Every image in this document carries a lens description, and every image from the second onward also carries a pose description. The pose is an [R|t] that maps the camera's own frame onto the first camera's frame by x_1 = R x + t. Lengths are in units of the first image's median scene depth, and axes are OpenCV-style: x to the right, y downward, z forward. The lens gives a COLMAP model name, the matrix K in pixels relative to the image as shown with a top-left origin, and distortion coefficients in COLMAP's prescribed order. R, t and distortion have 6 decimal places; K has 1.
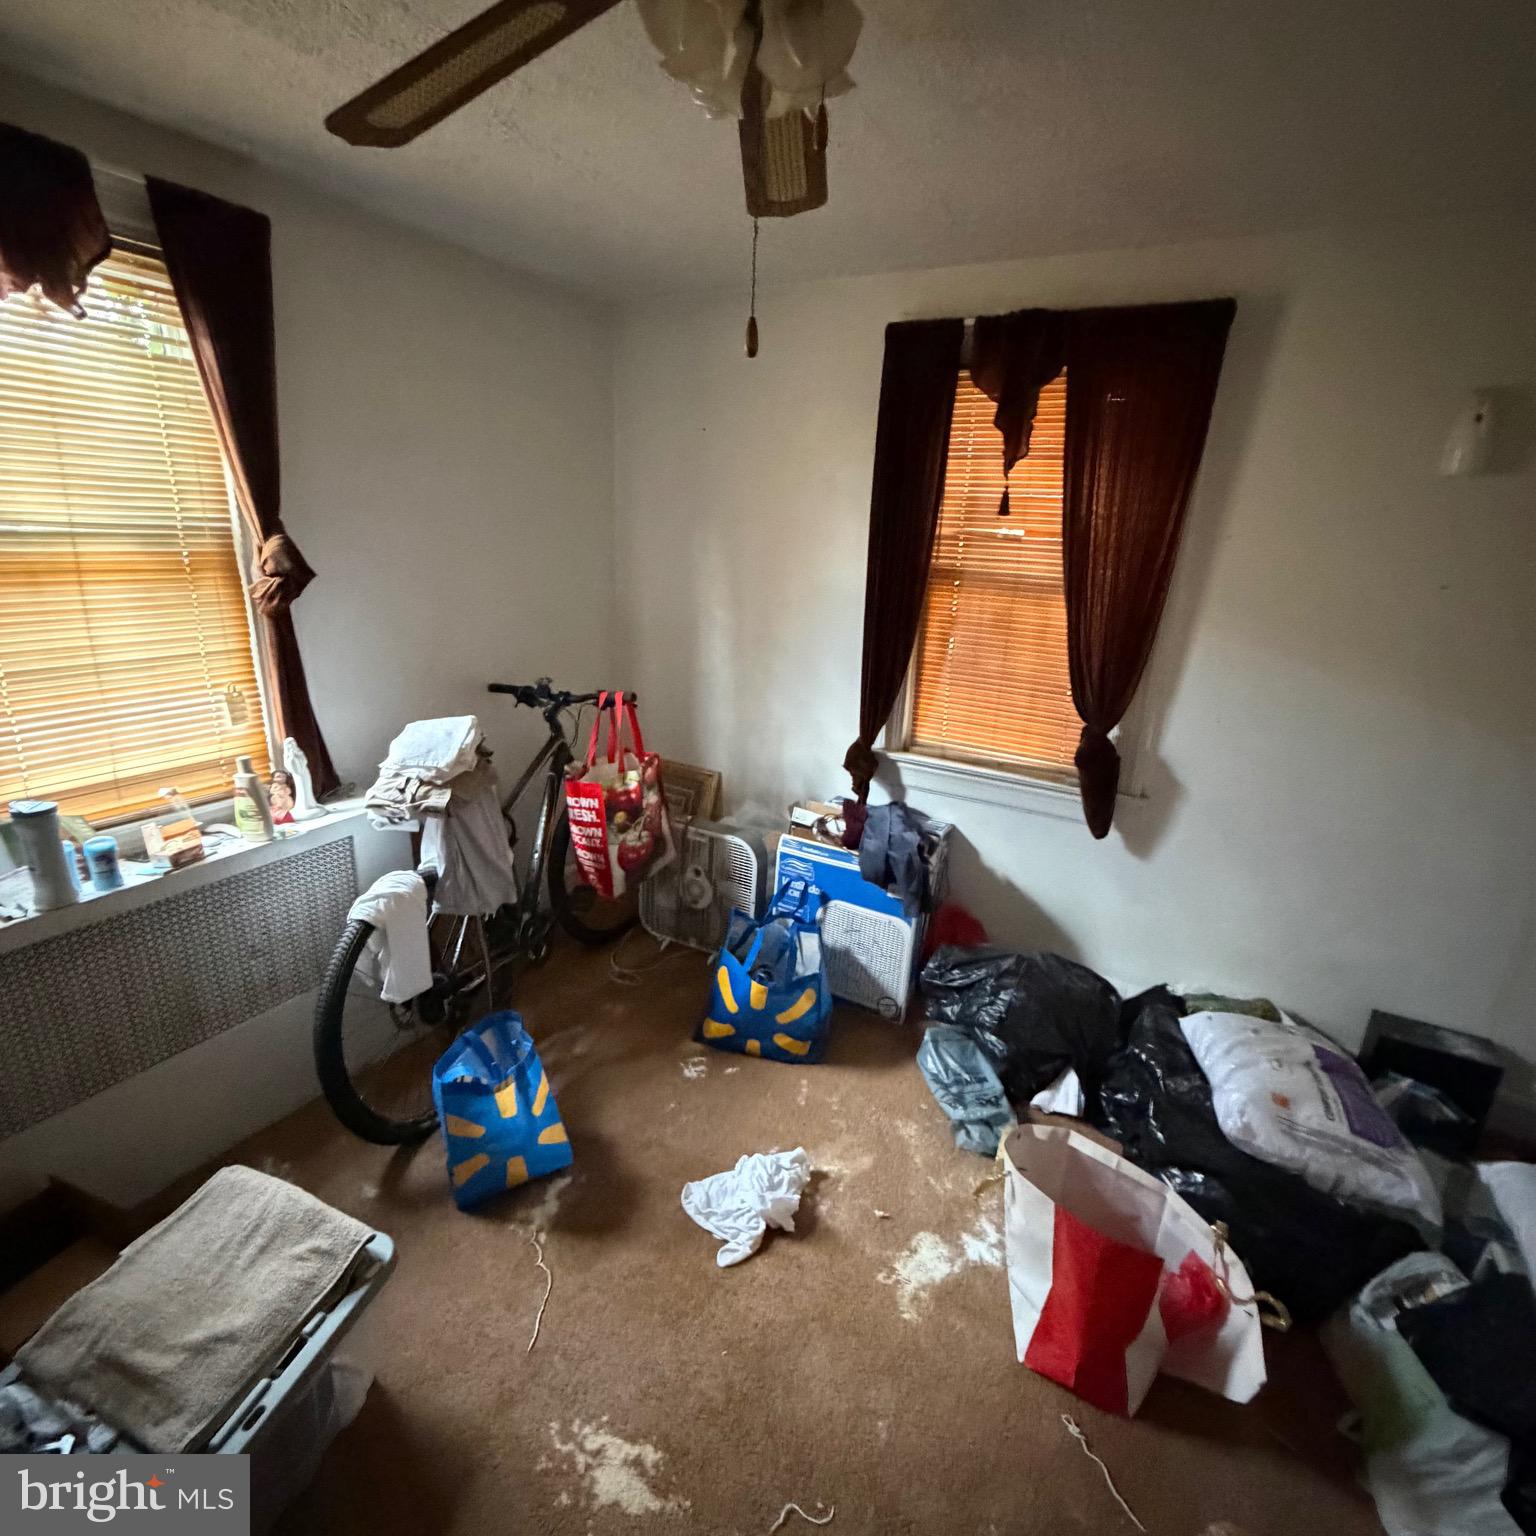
lens RADIAL K [[814.9, 0, 769.0], [0, 814.9, 765.4], [0, 0, 1]] dist [0.002690, -0.002803]
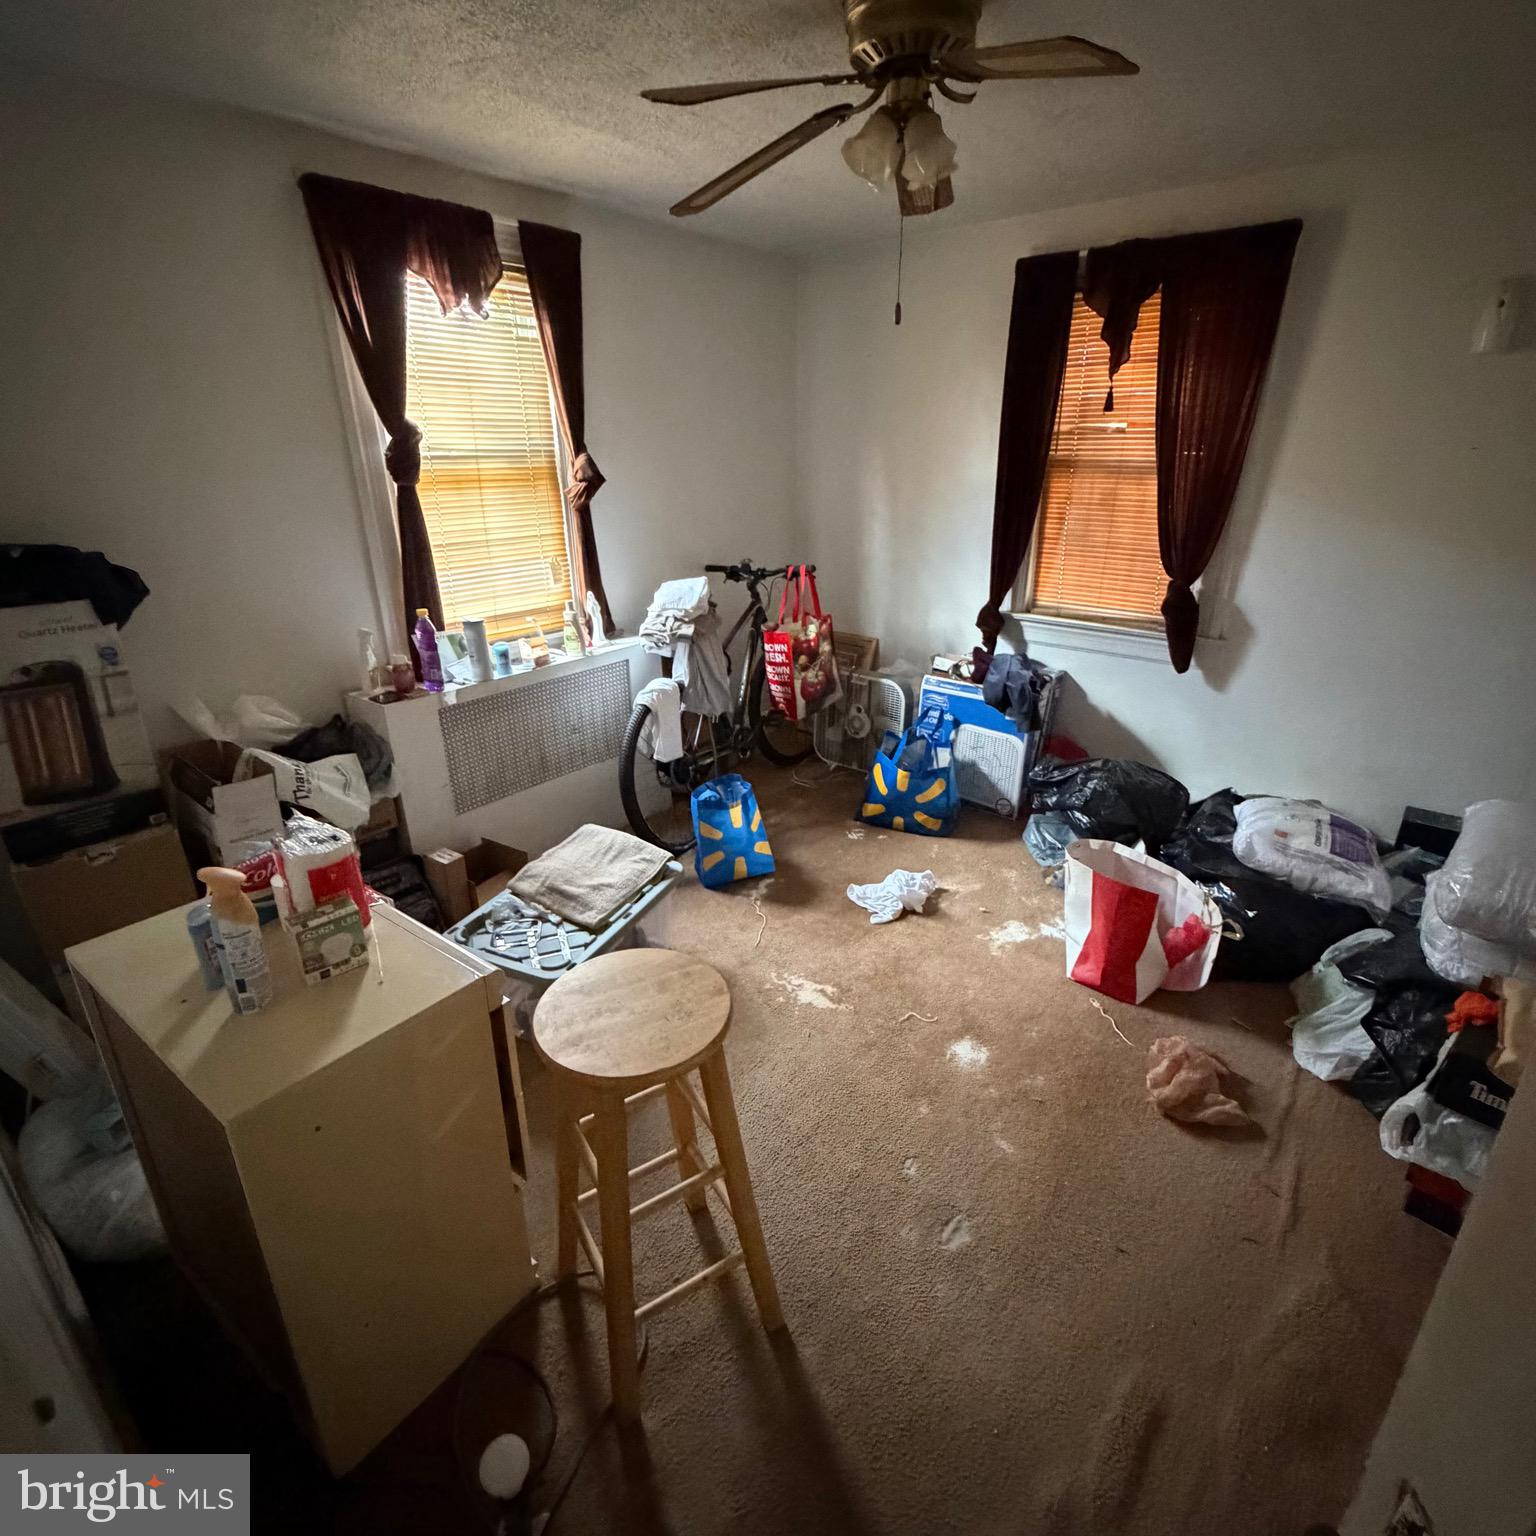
lens RADIAL K [[819.0, 0, 770.6], [0, 819.0, 766.4], [0, 0, 1]] dist [0.001503, 0.000493]
pose [[0.981784, 0.020734, -0.188865, 0.030664], [-0.005080, 0.996537, 0.082995, 0.153883], [0.189932, -0.080524, 0.978490, -0.426916]]
